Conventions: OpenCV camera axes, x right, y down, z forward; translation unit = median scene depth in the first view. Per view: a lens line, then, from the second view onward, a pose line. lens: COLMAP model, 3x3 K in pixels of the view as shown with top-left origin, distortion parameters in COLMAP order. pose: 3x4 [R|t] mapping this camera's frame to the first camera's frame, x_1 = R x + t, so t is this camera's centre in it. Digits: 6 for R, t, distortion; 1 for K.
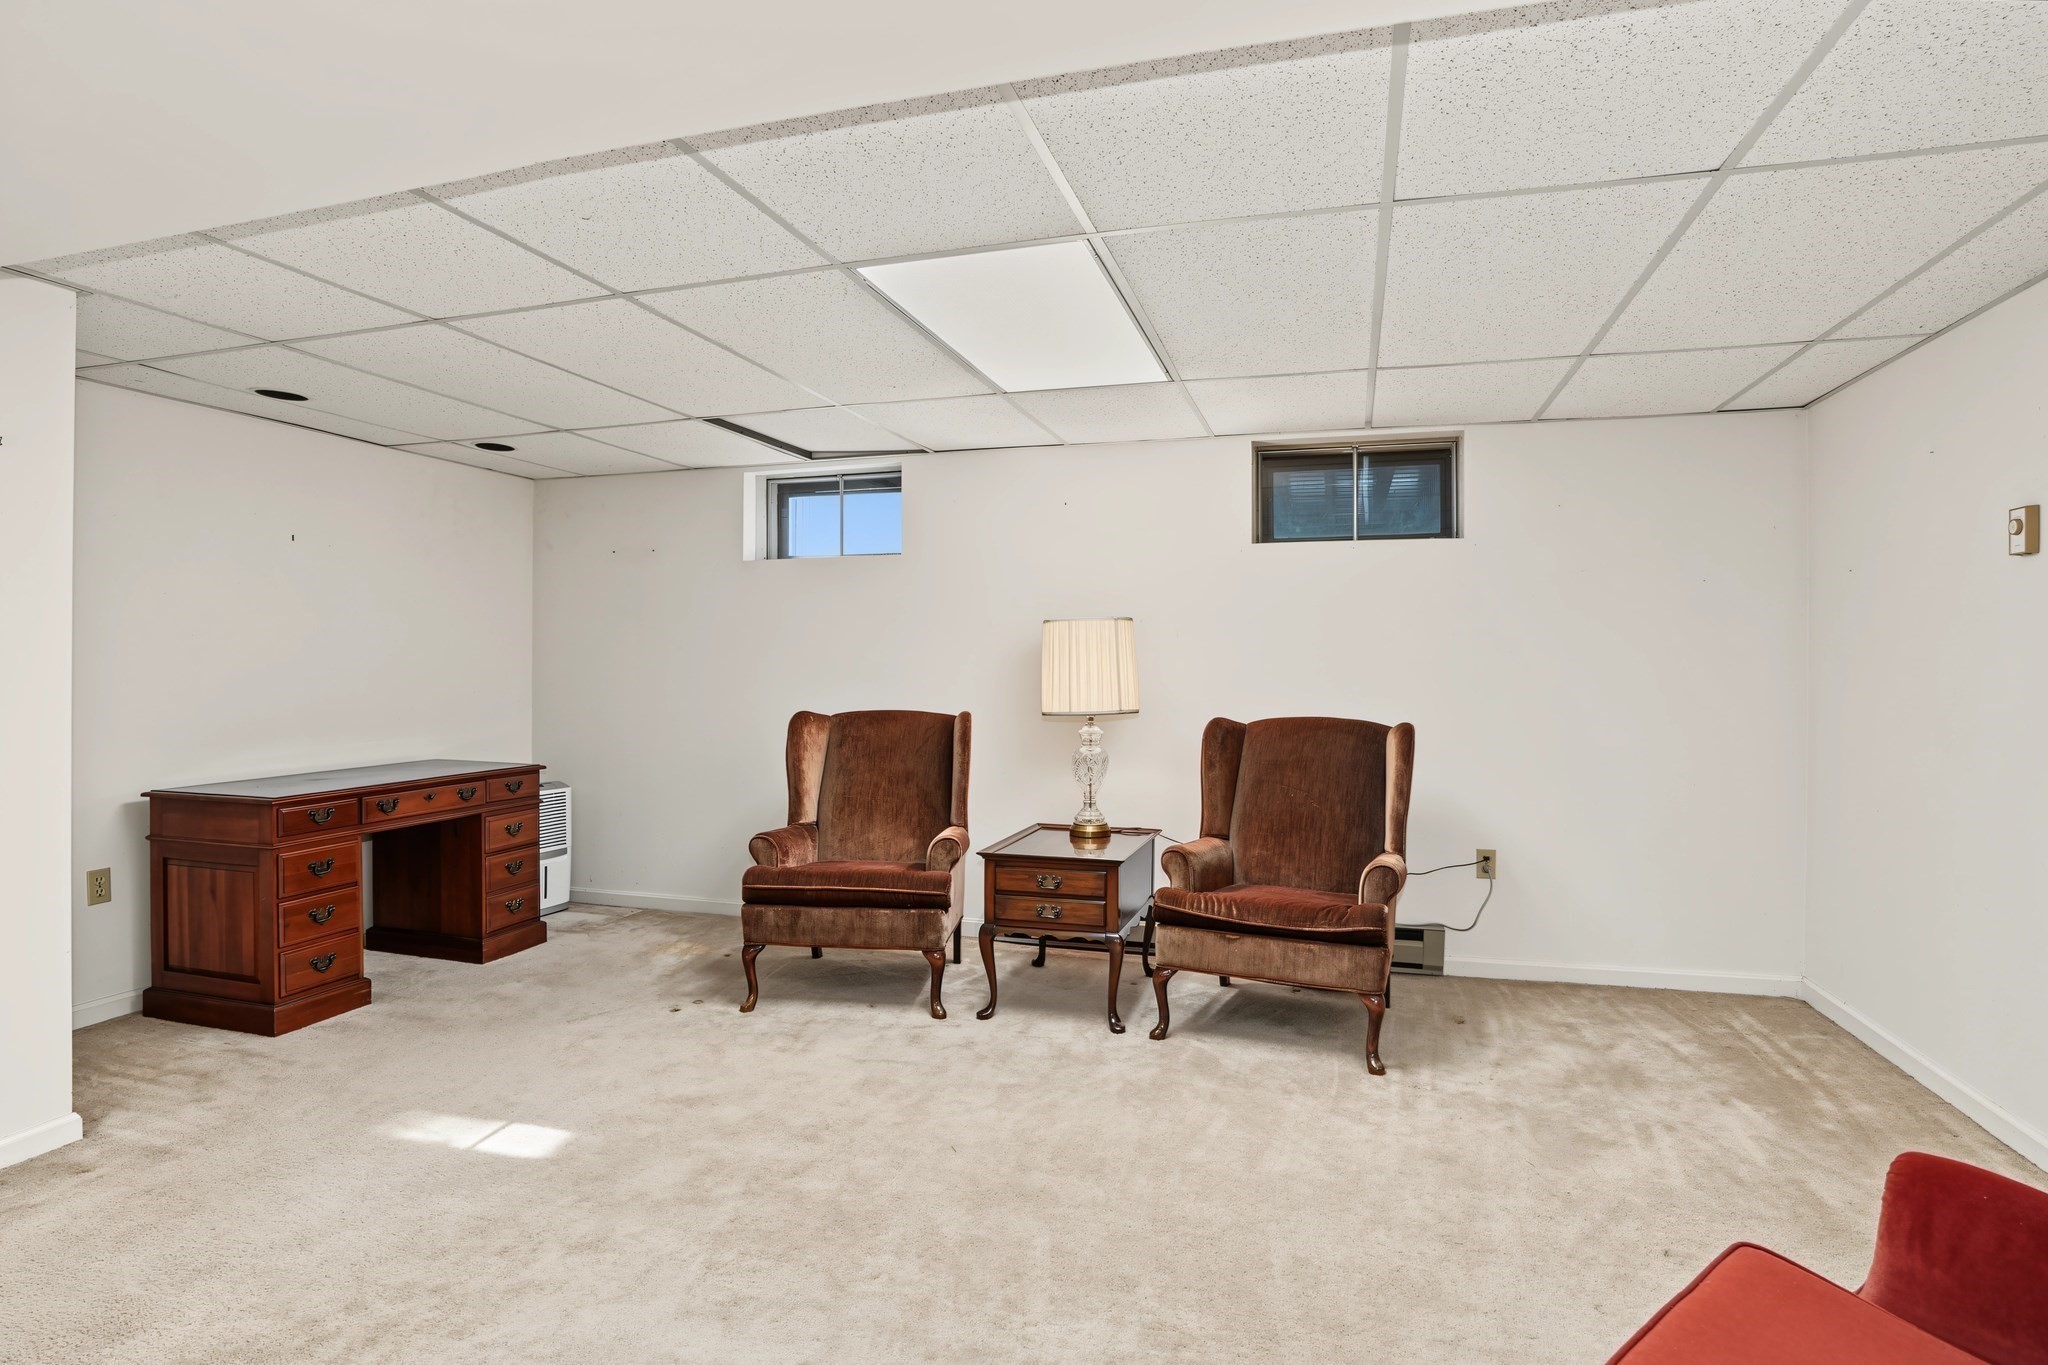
lens RADIAL K [[1044.9, 0, 1036.1], [0, 1044.9, 661.0], [0, 0, 1]] dist [-0.061713, 0.021838]
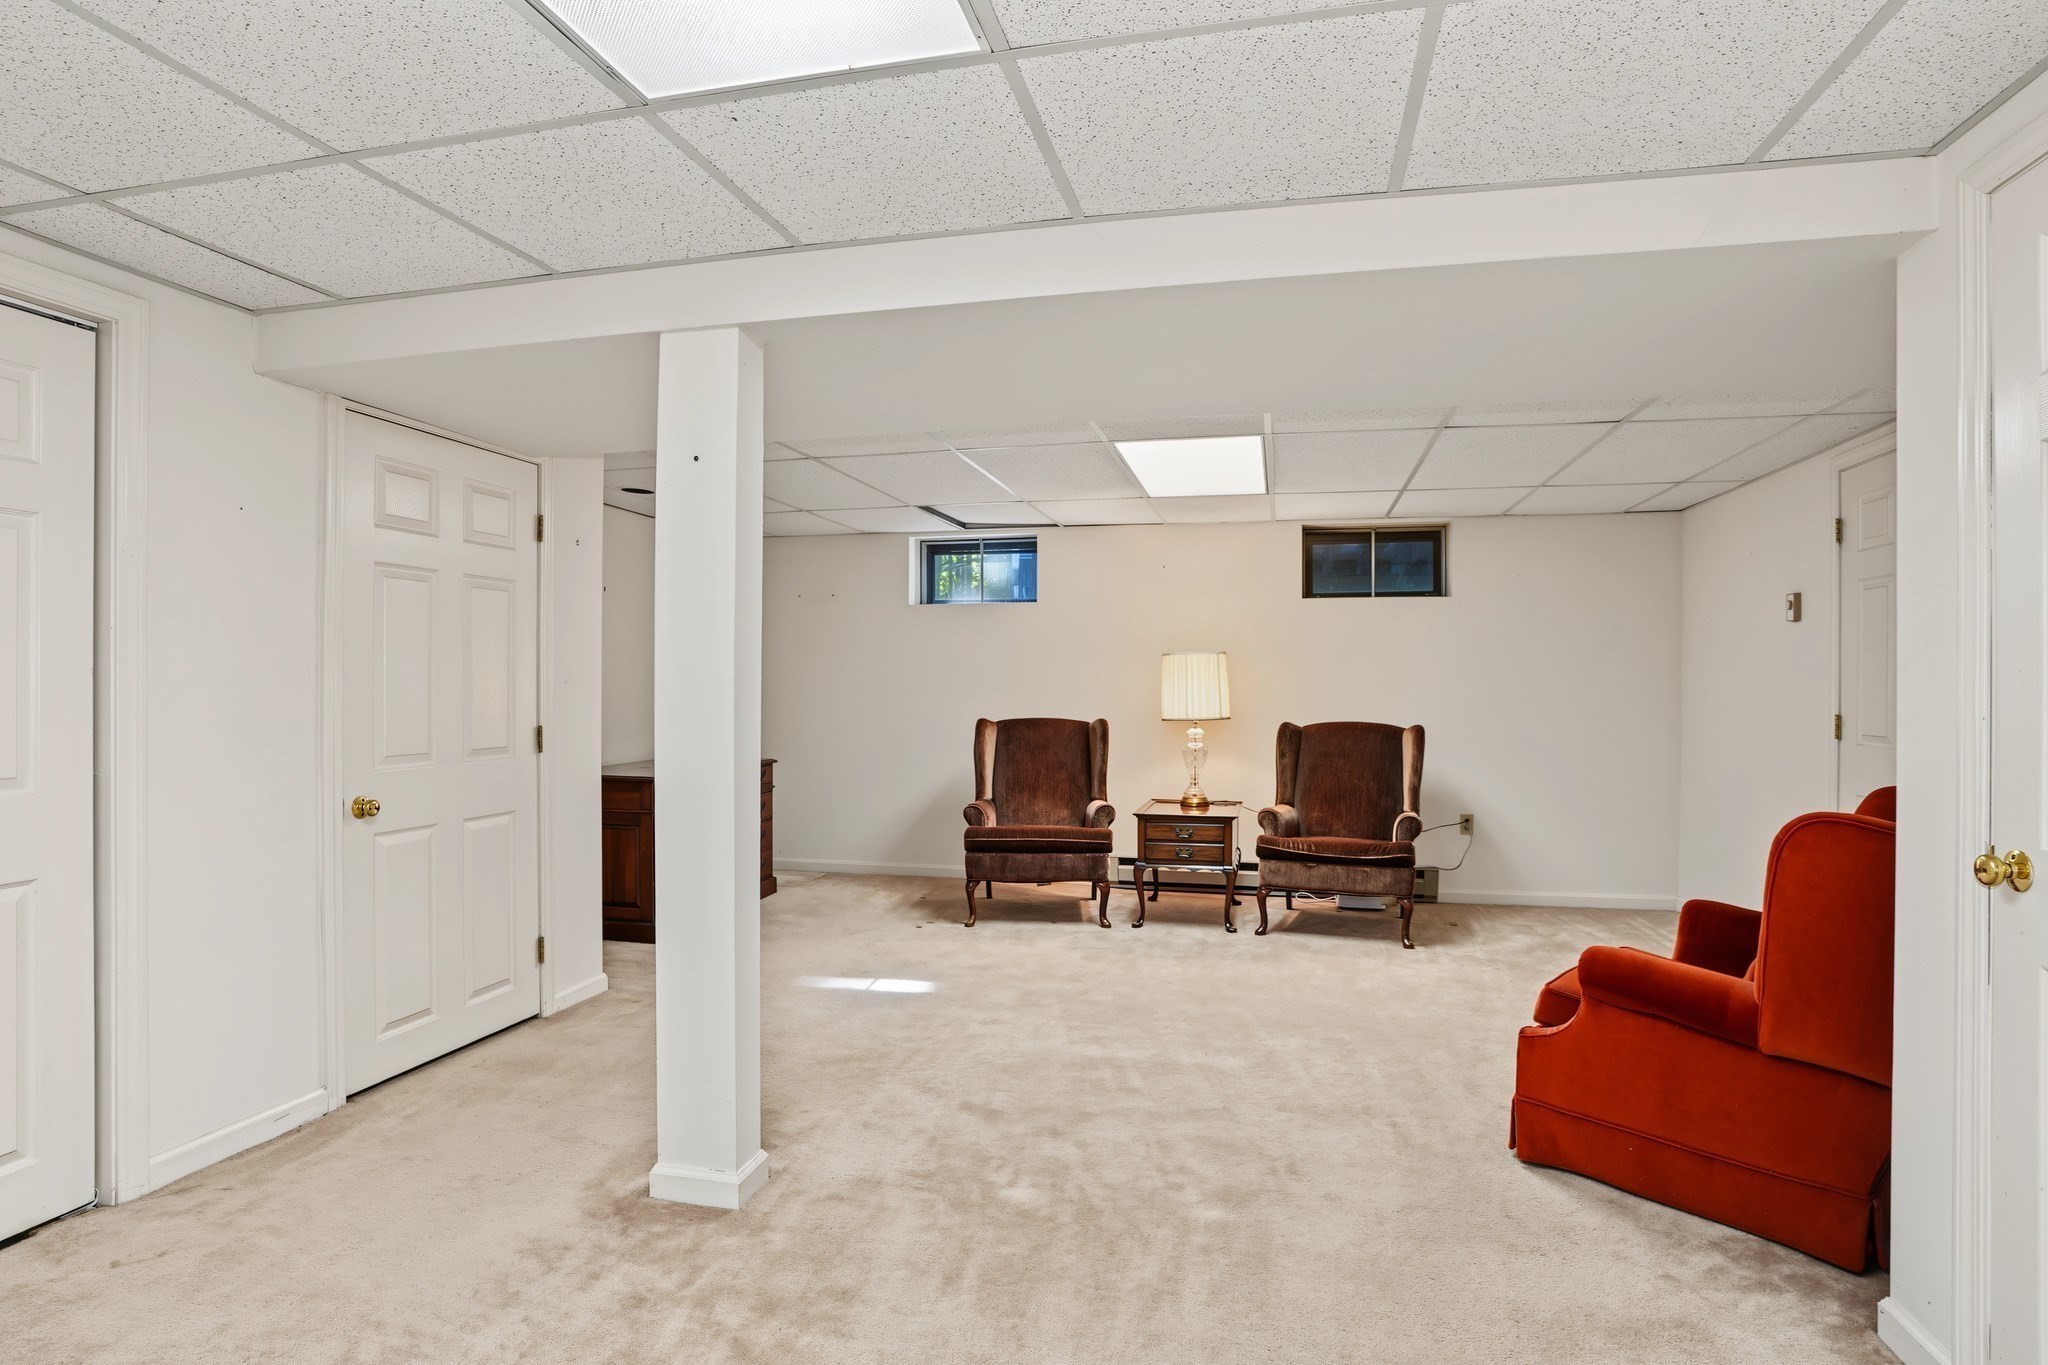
lens RADIAL K [[1044.9, 0, 1036.1], [0, 1044.9, 661.0], [0, 0, 1]] dist [-0.061713, 0.021838]
pose [[0.998374, 0.004327, 0.056831, -0.271253], [-0.003458, 0.999876, -0.015367, -0.007081], [-0.056891, 0.015145, 0.998266, -0.448543]]
